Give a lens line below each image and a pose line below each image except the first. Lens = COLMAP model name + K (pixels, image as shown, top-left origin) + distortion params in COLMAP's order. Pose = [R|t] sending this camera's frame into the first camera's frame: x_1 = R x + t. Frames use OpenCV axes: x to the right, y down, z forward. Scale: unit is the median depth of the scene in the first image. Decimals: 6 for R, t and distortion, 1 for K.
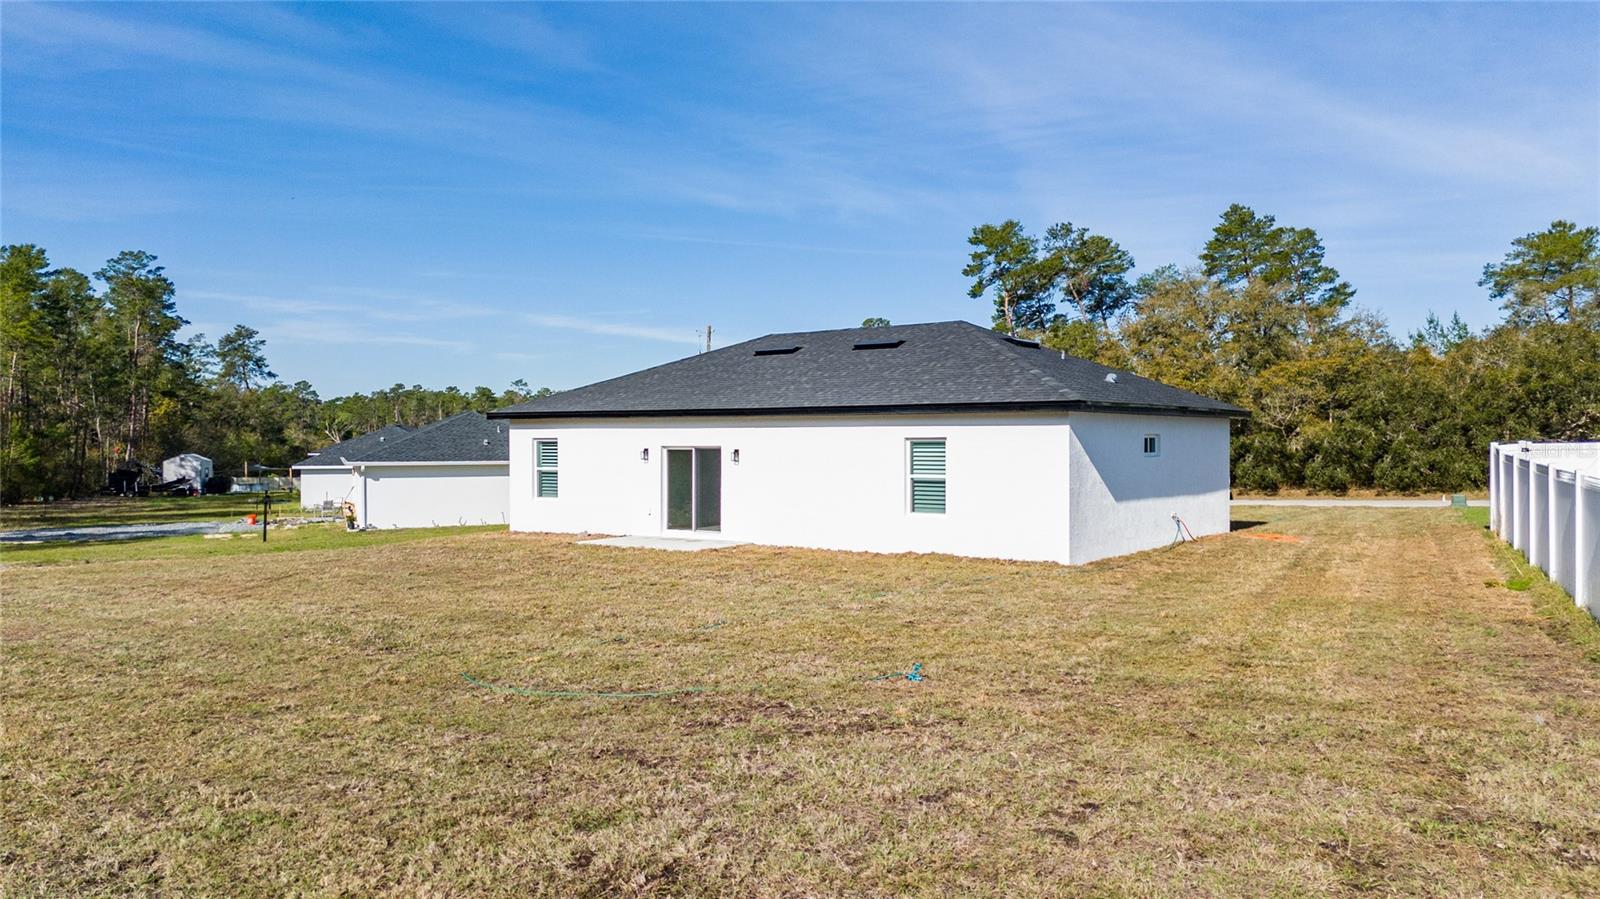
lens RADIAL K [[1169.8, 0, 806.0], [0, 1169.8, 450.4], [0, 0, 1]] dist [0.091746, -0.102119]
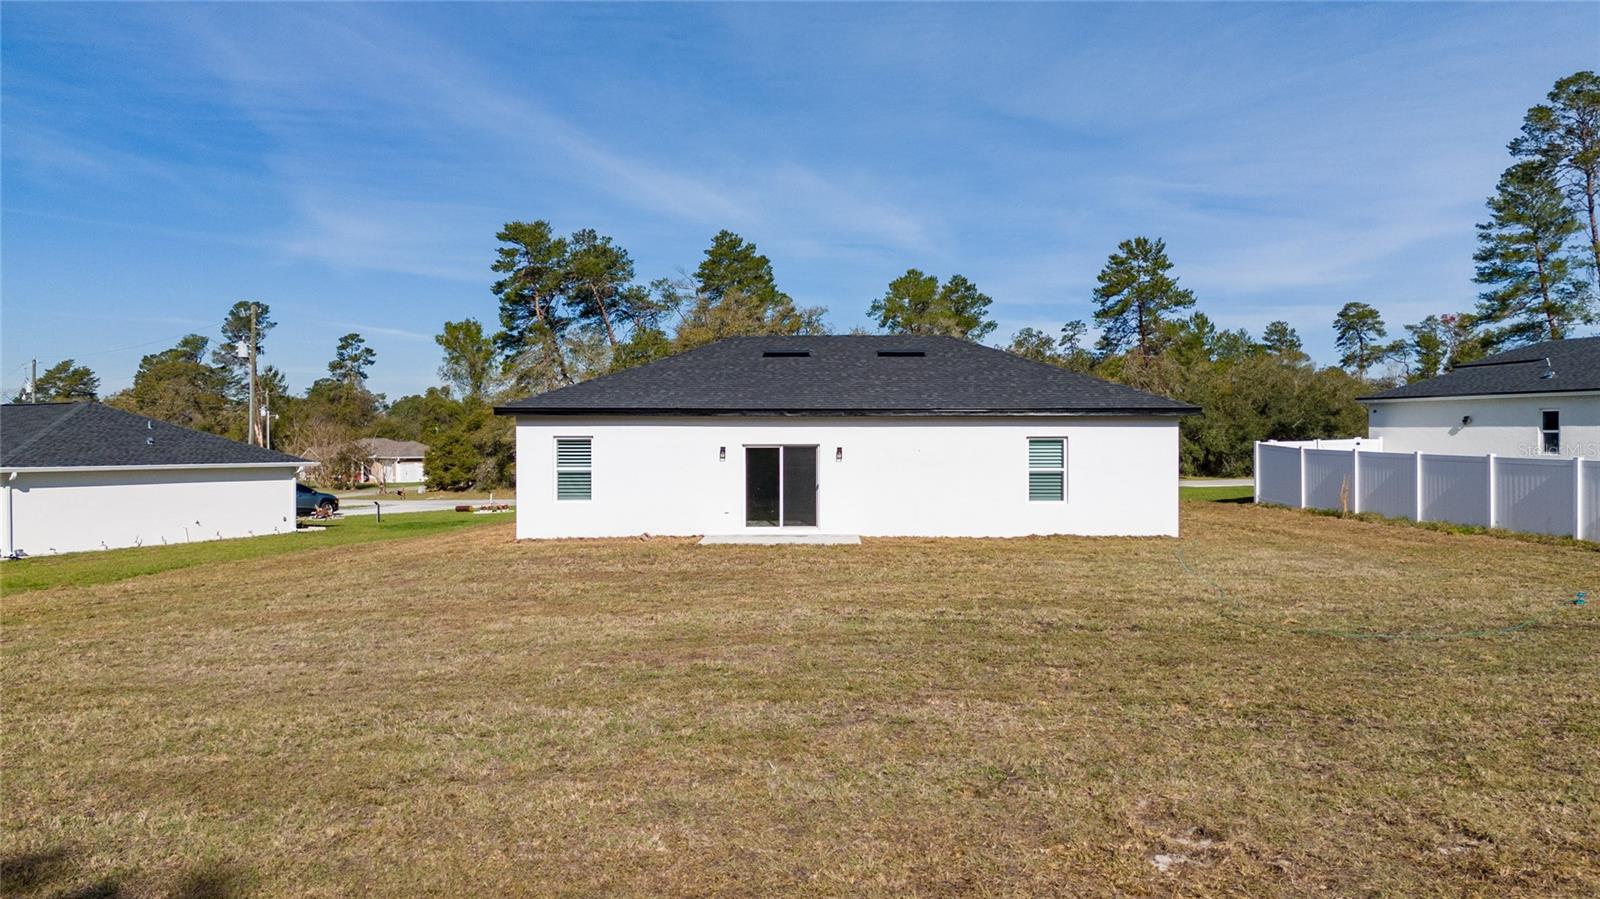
lens RADIAL K [[1169.8, 0, 806.0], [0, 1169.8, 450.4], [0, 0, 1]] dist [0.091746, -0.102119]
pose [[0.813487, -0.003661, 0.581572, -0.657281], [0.003800, 0.999992, 0.000980, 0.000634], [-0.581571, 0.001413, 0.813494, 0.150571]]
